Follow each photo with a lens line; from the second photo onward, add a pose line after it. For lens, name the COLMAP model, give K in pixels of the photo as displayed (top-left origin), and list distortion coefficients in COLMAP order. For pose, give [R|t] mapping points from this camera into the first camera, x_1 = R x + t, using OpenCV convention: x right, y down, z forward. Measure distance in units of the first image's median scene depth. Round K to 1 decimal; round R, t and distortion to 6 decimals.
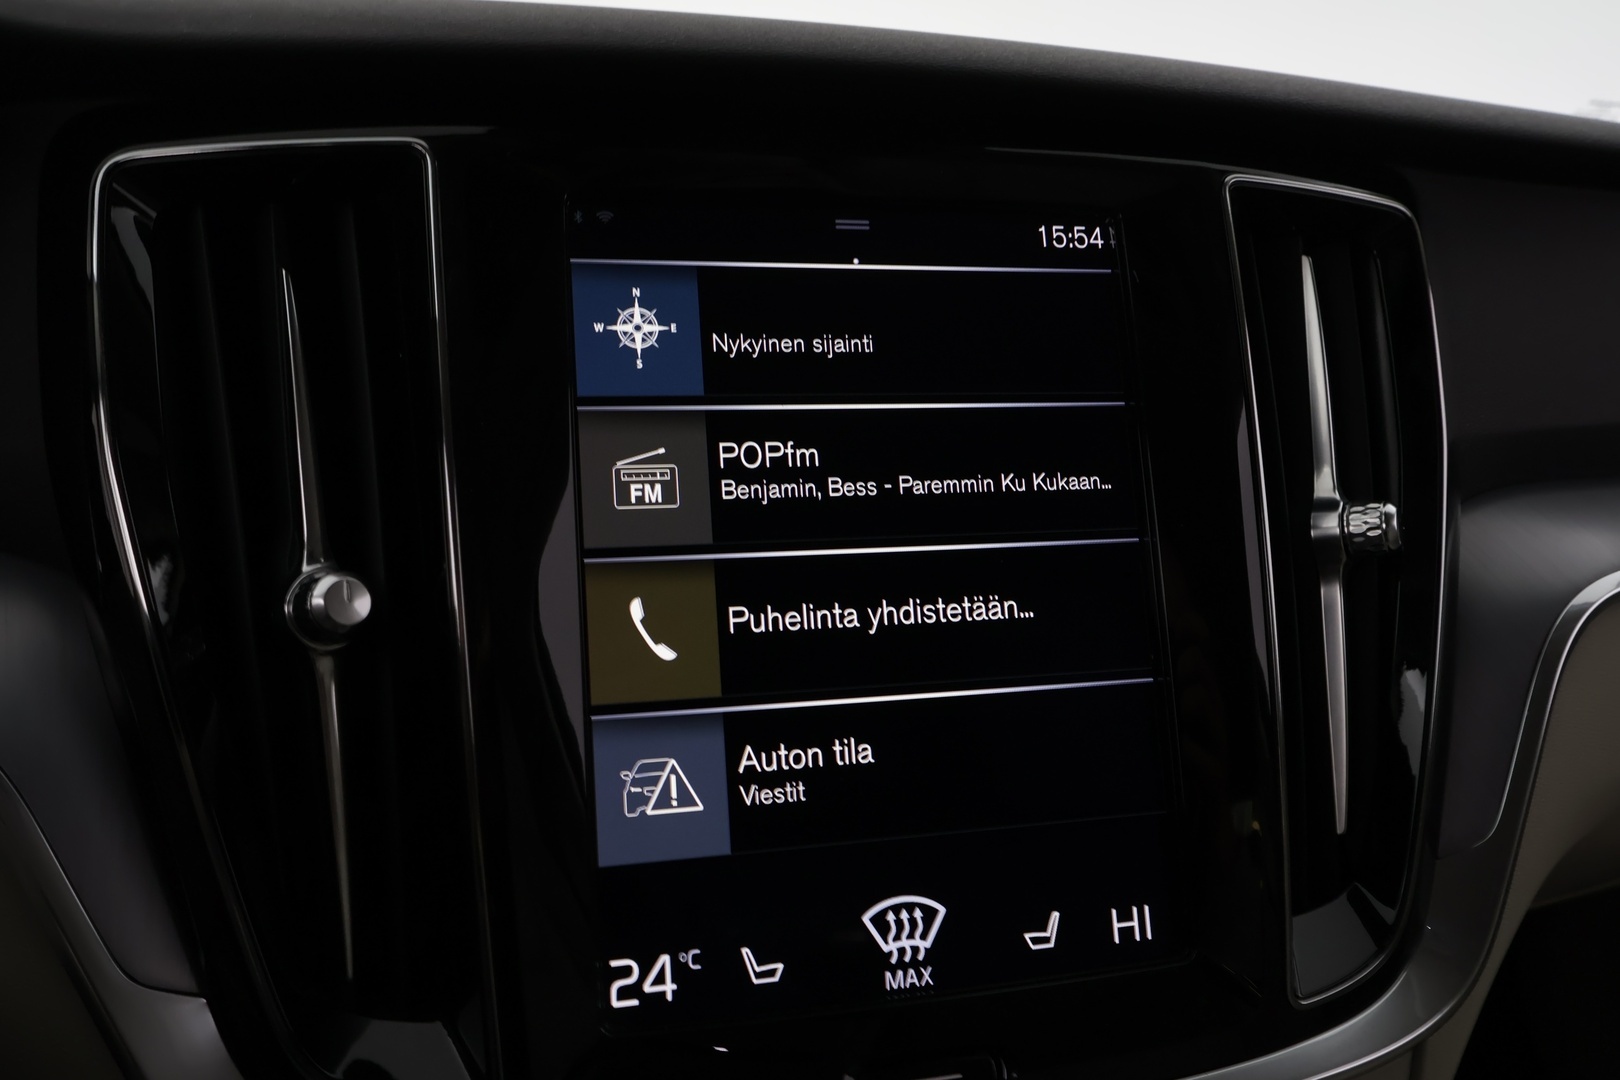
lens RADIAL K [[1312.6, 0, 808.5], [0, 1312.6, 539.3], [0, 0, 1]] dist [-0.013546, 0.003312]
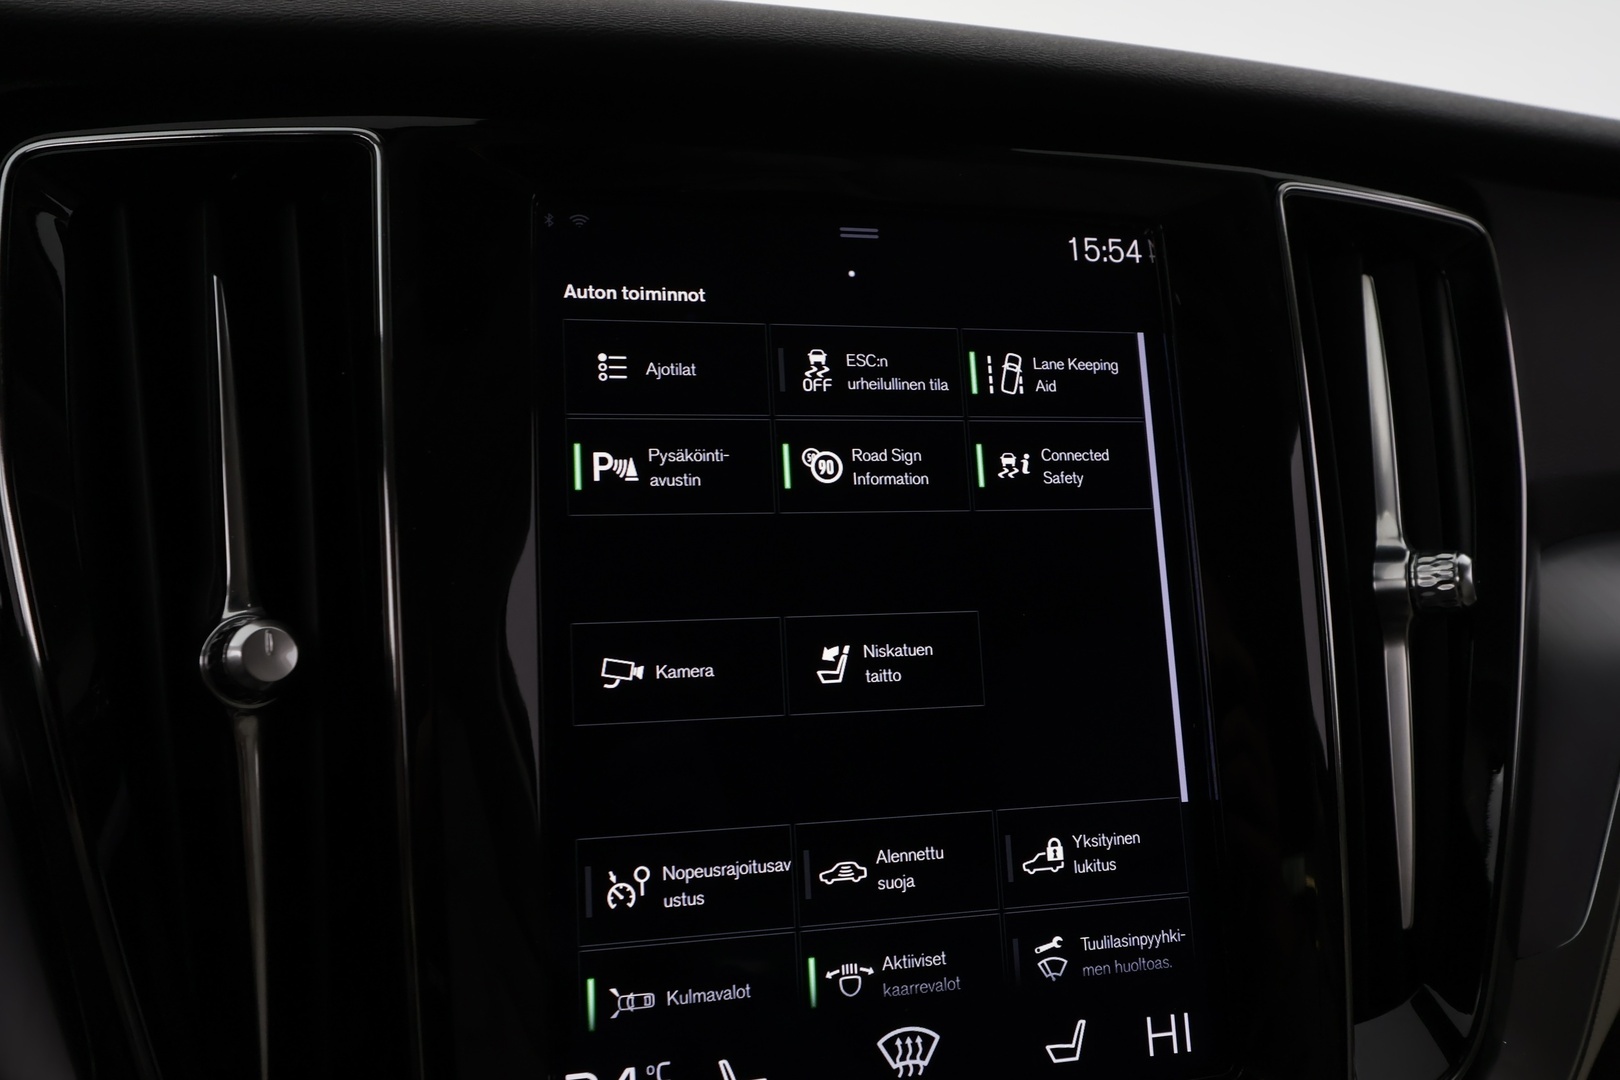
lens RADIAL K [[1312.6, 0, 803.1], [0, 1312.6, 530.6], [0, 0, 1]] dist [-0.013546, 0.003312]
pose [[0.999771, 0.013792, -0.016349, 0.012541], [-0.014174, 0.999624, -0.023484, -0.016493], [0.016019, 0.023711, 0.999591, 0.112987]]
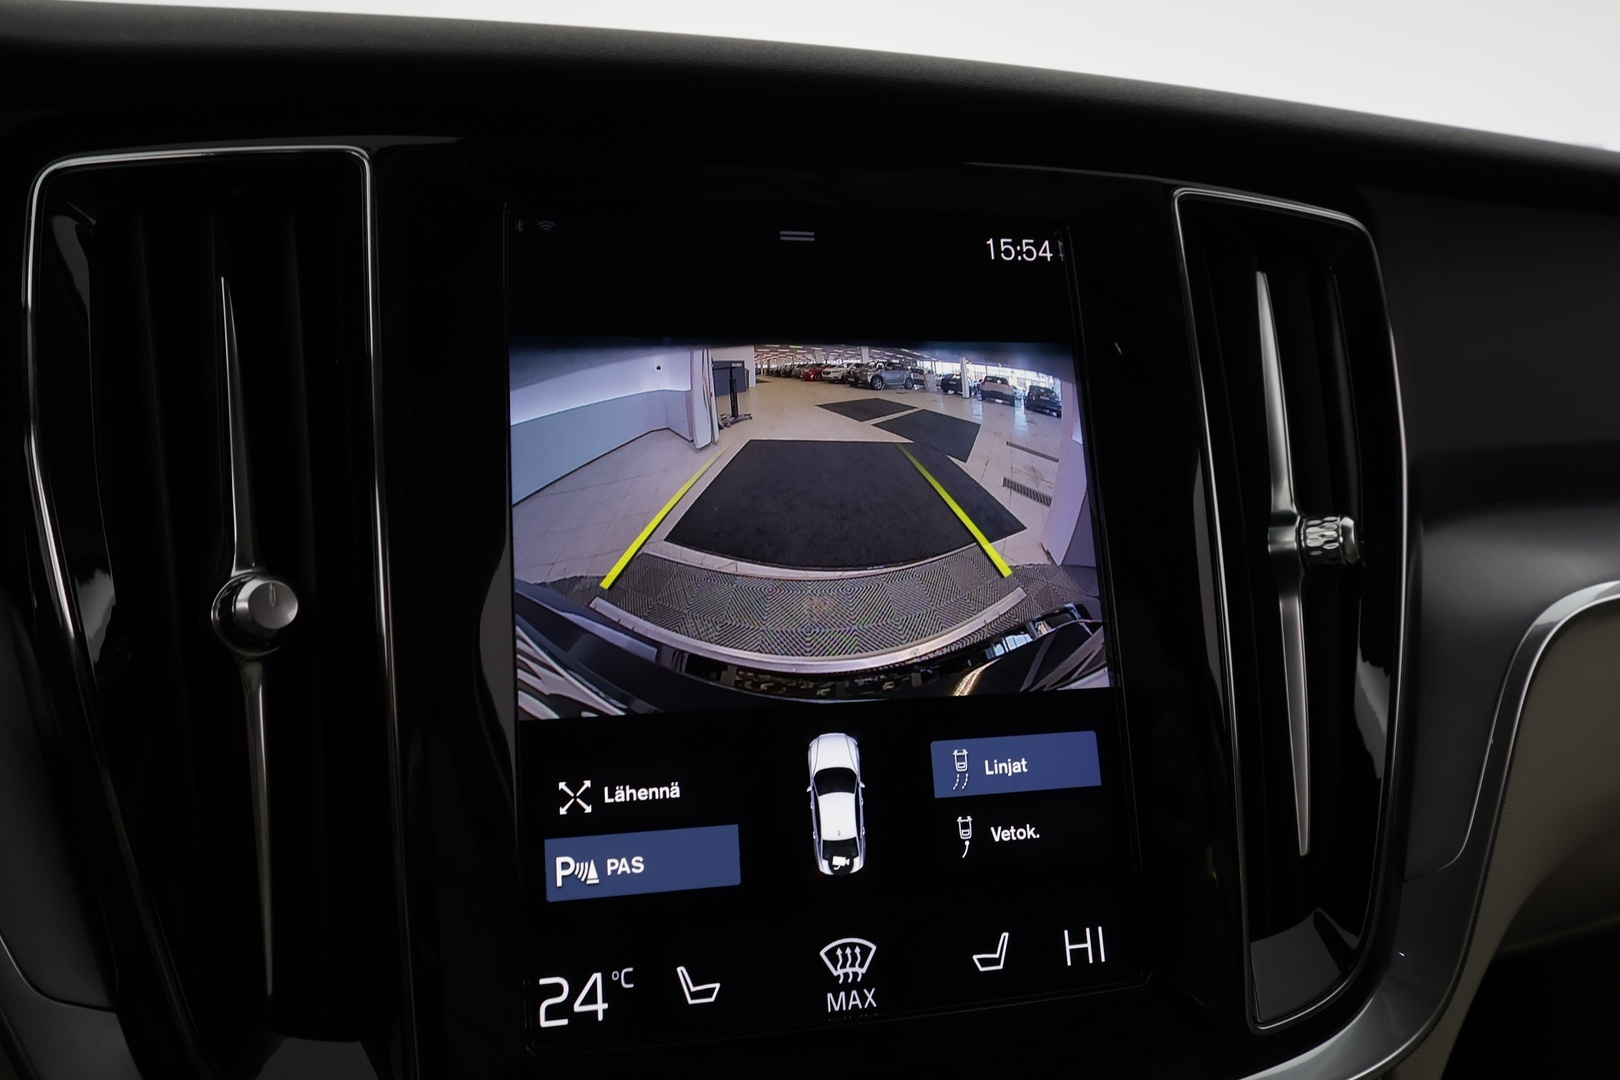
lens RADIAL K [[1312.6, 0, 809.2], [0, 1312.6, 535.5], [0, 0, 1]] dist [-0.013546, 0.003312]
pose [[0.999971, -0.001559, -0.007415, 0.048587], [0.001163, 0.998591, -0.053060, 0.040047], [0.007487, 0.053050, 0.998564, 0.014638]]
